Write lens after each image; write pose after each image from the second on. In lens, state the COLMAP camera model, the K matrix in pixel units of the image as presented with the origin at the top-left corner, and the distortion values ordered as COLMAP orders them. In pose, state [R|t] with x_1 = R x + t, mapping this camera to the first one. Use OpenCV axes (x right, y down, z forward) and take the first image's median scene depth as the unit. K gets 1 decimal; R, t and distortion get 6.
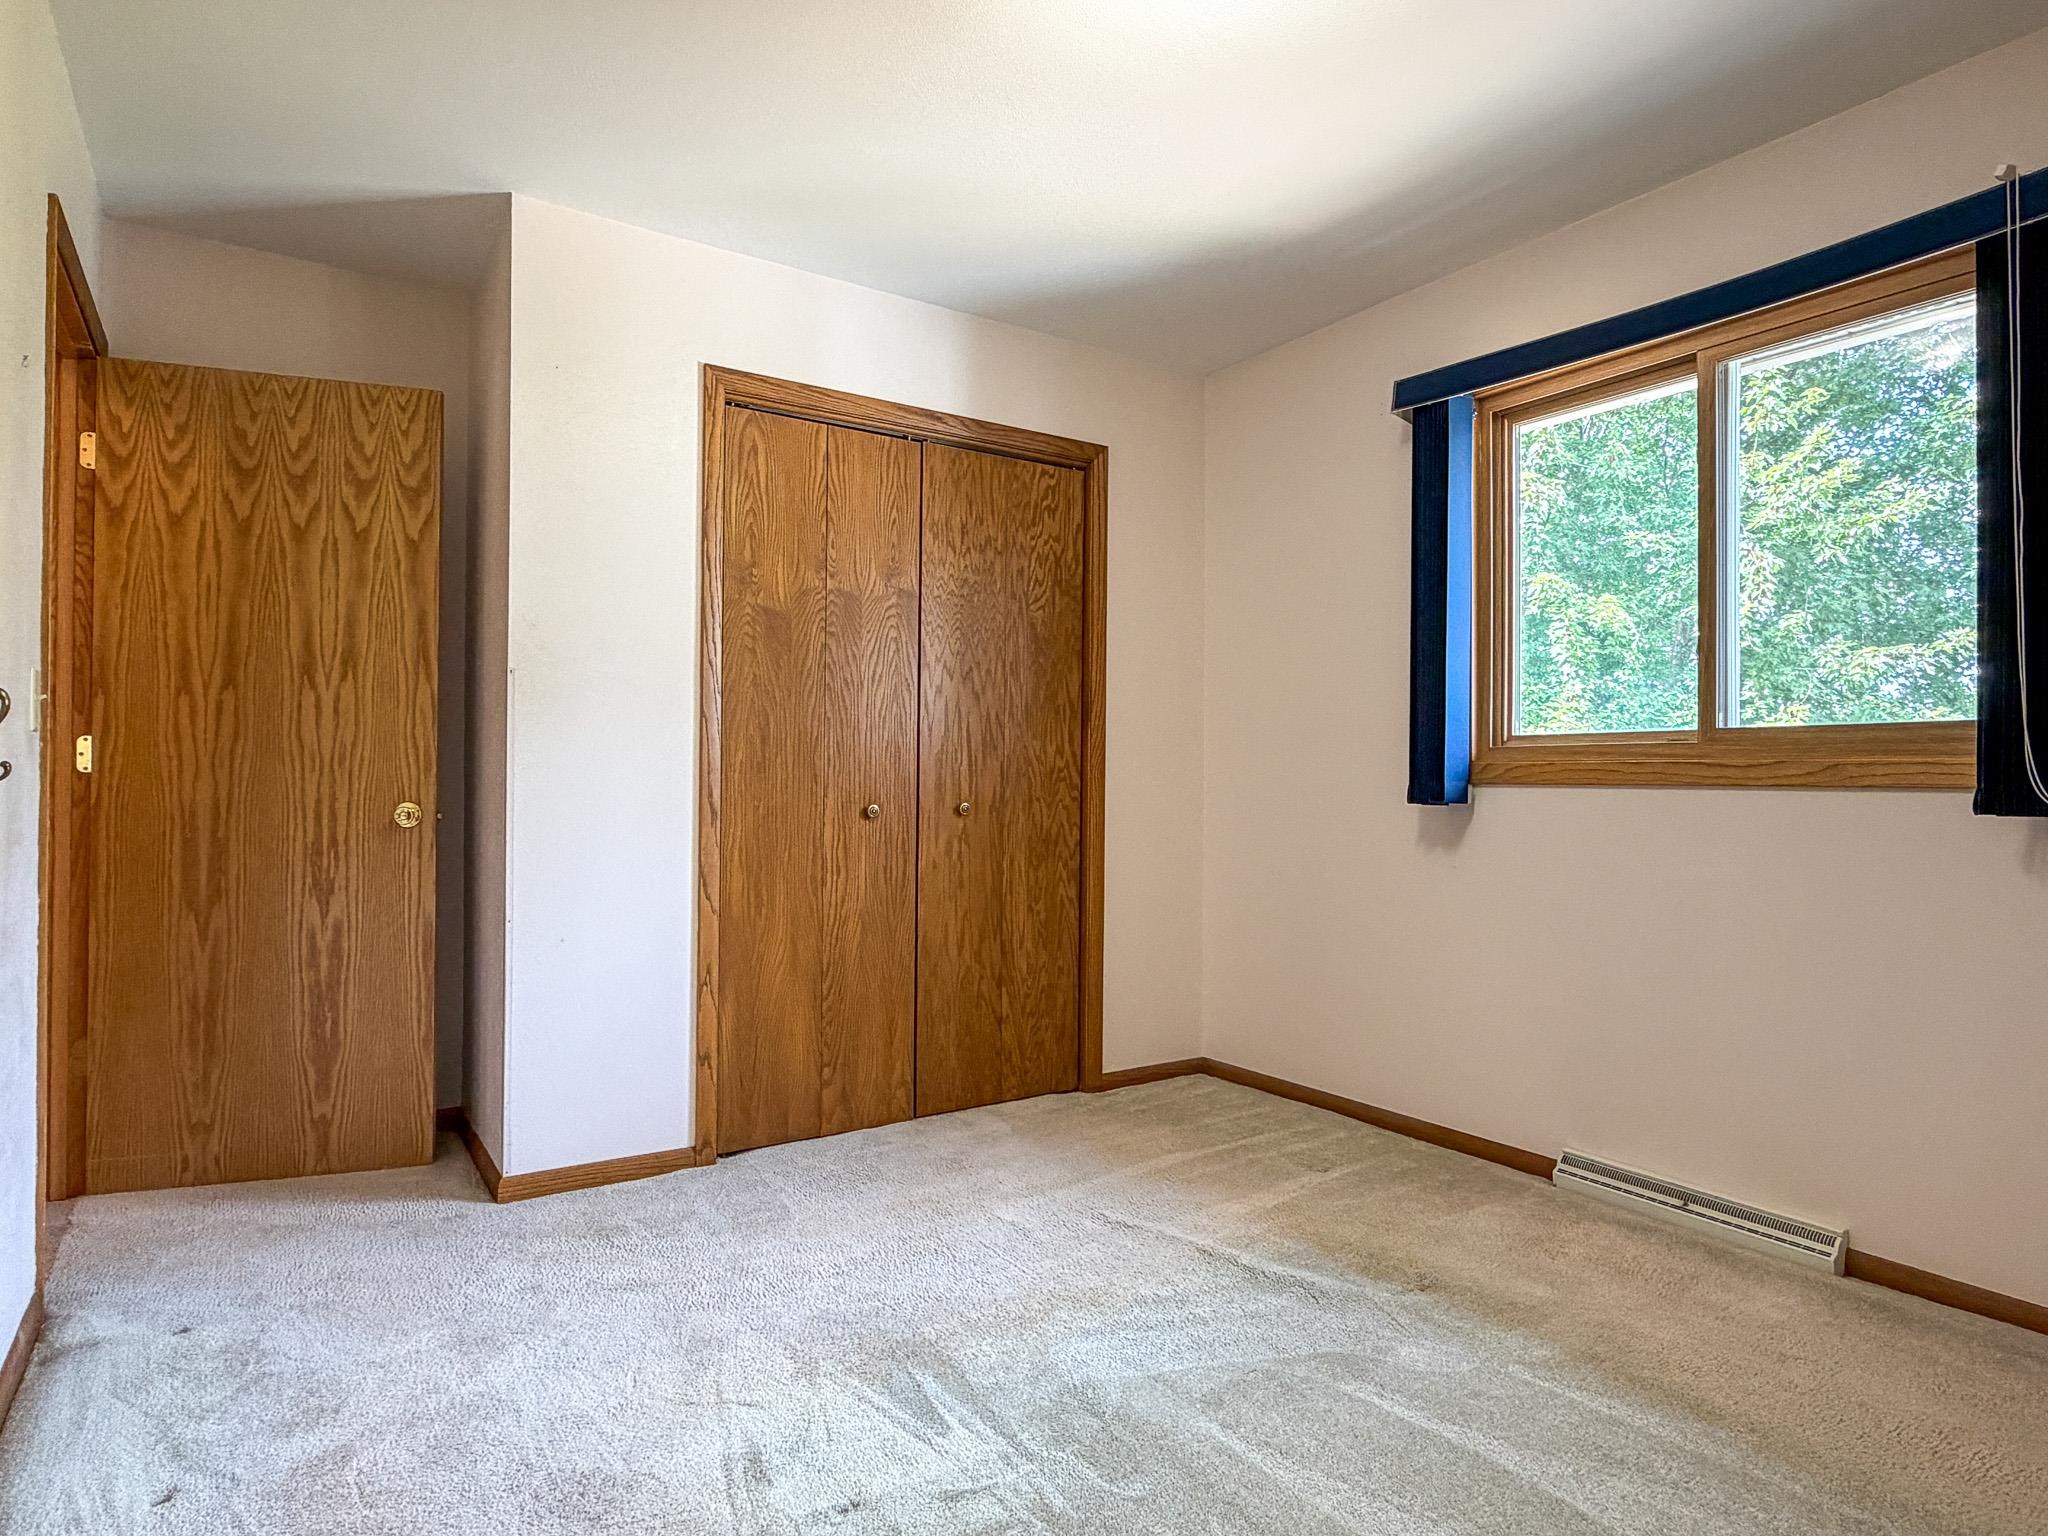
lens RADIAL K [[1166.1, 0, 1026.6], [0, 1166.1, 769.2], [0, 0, 1]] dist [0.005576, 0.001777]
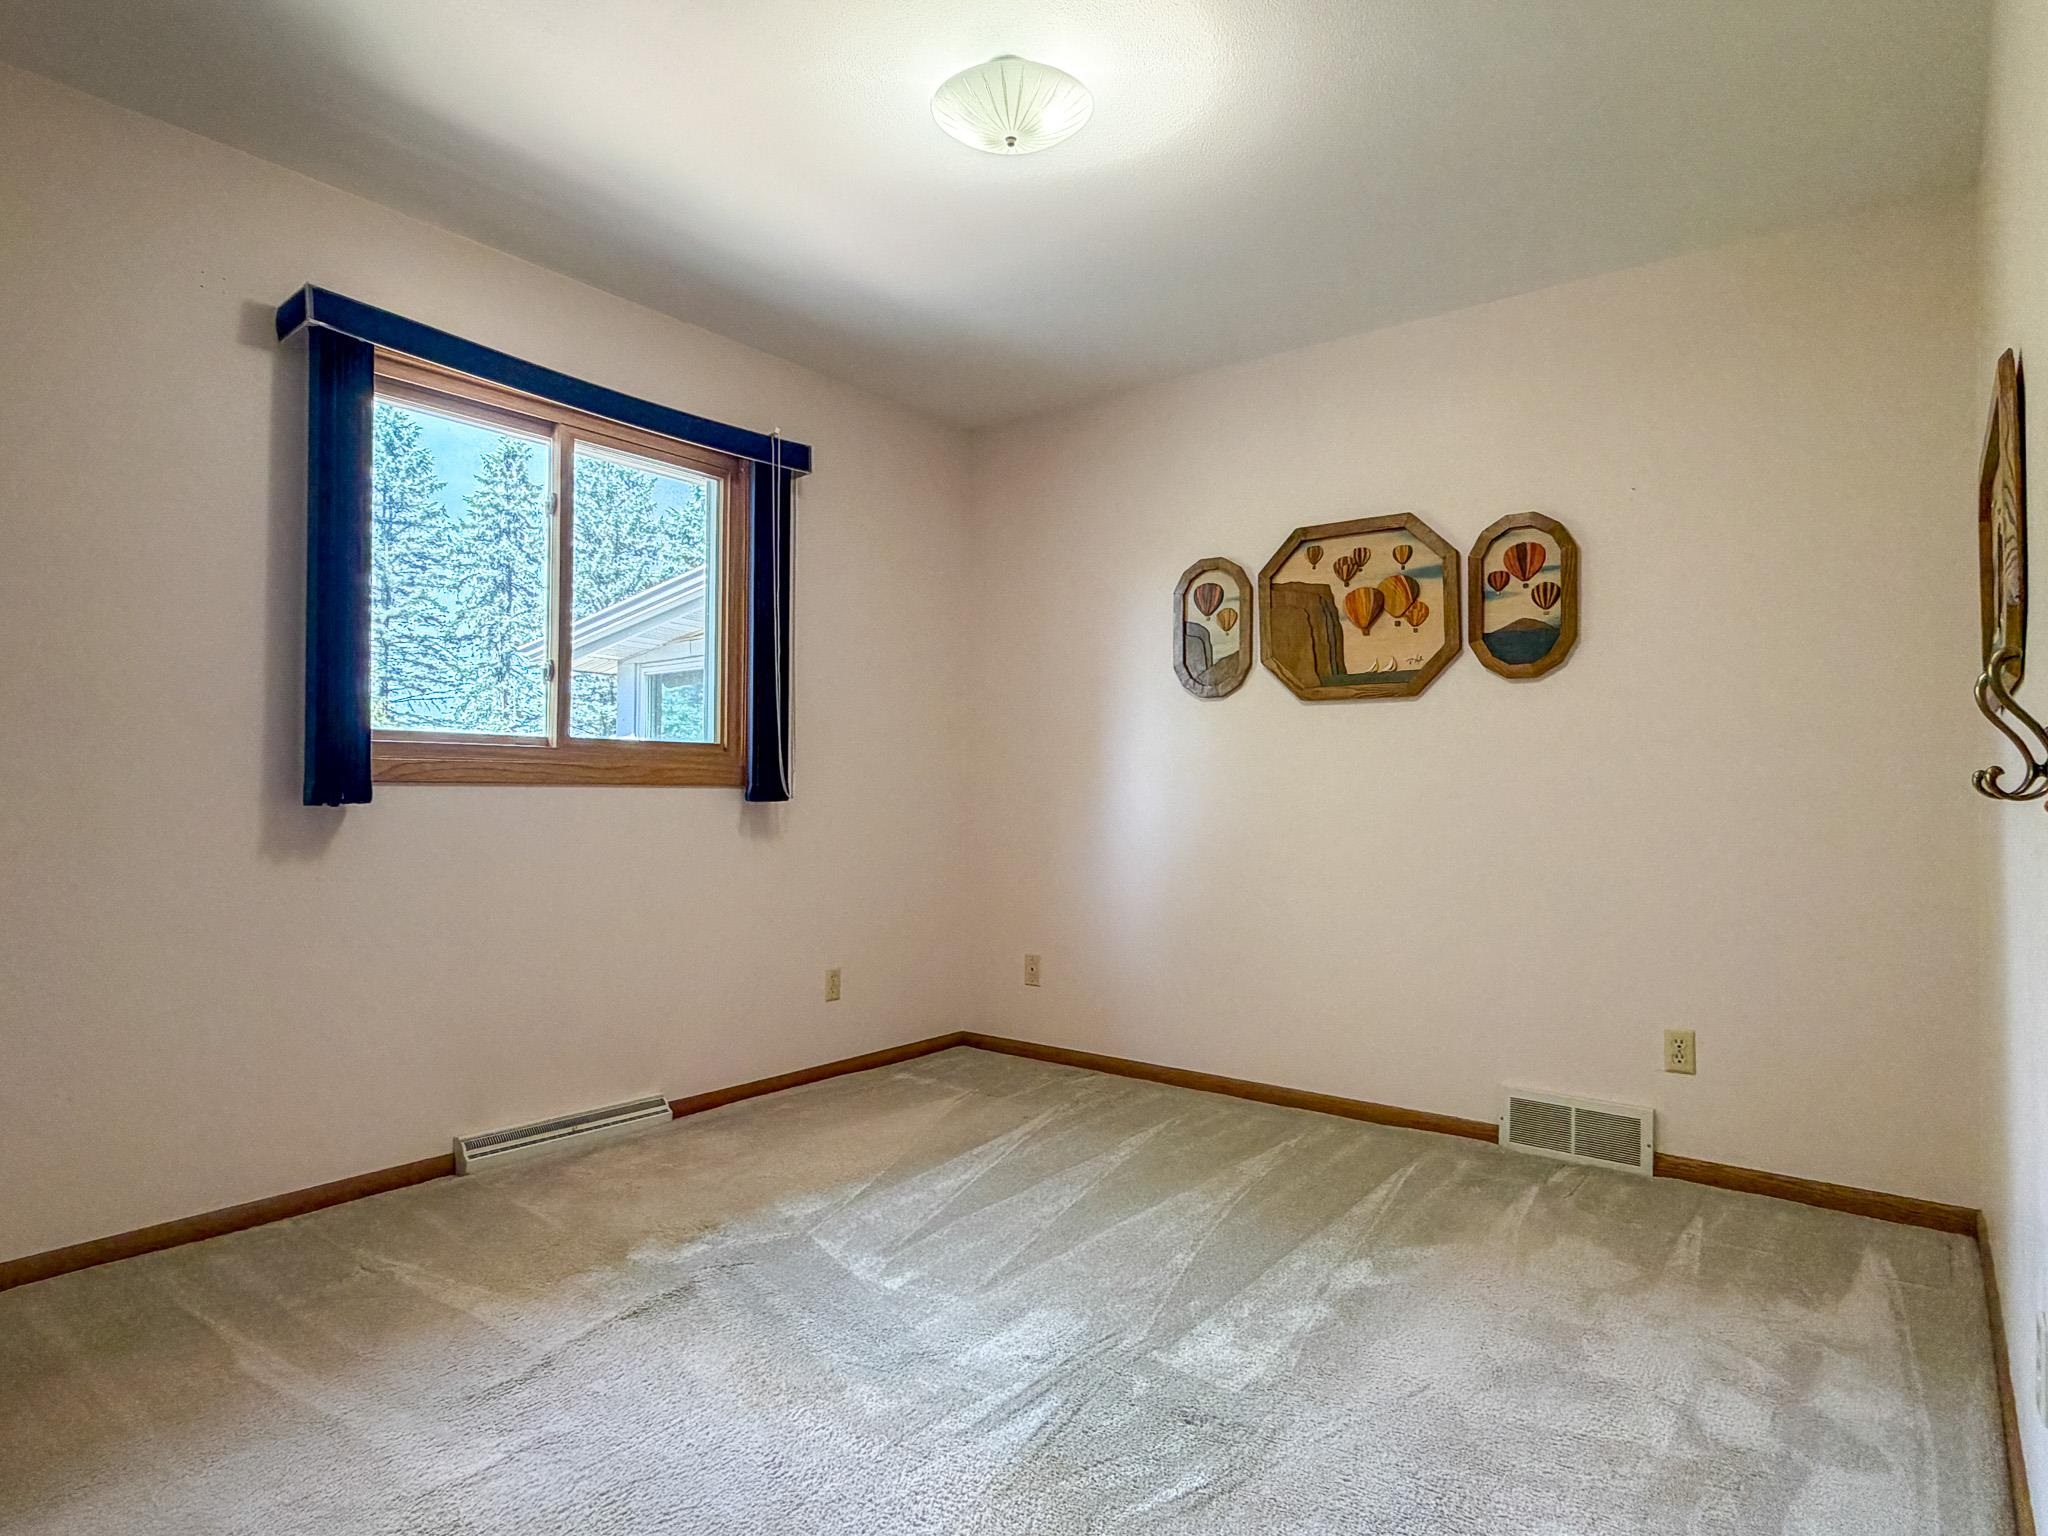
lens RADIAL K [[1166.1, 0, 1026.6], [0, 1166.1, 769.2], [0, 0, 1]] dist [0.005576, 0.001777]
pose [[-0.313453, 0.002839, 0.949600, -0.710062], [-0.021110, 0.999728, -0.009957, 0.000447], [-0.949369, -0.023167, -0.313307, 0.904751]]
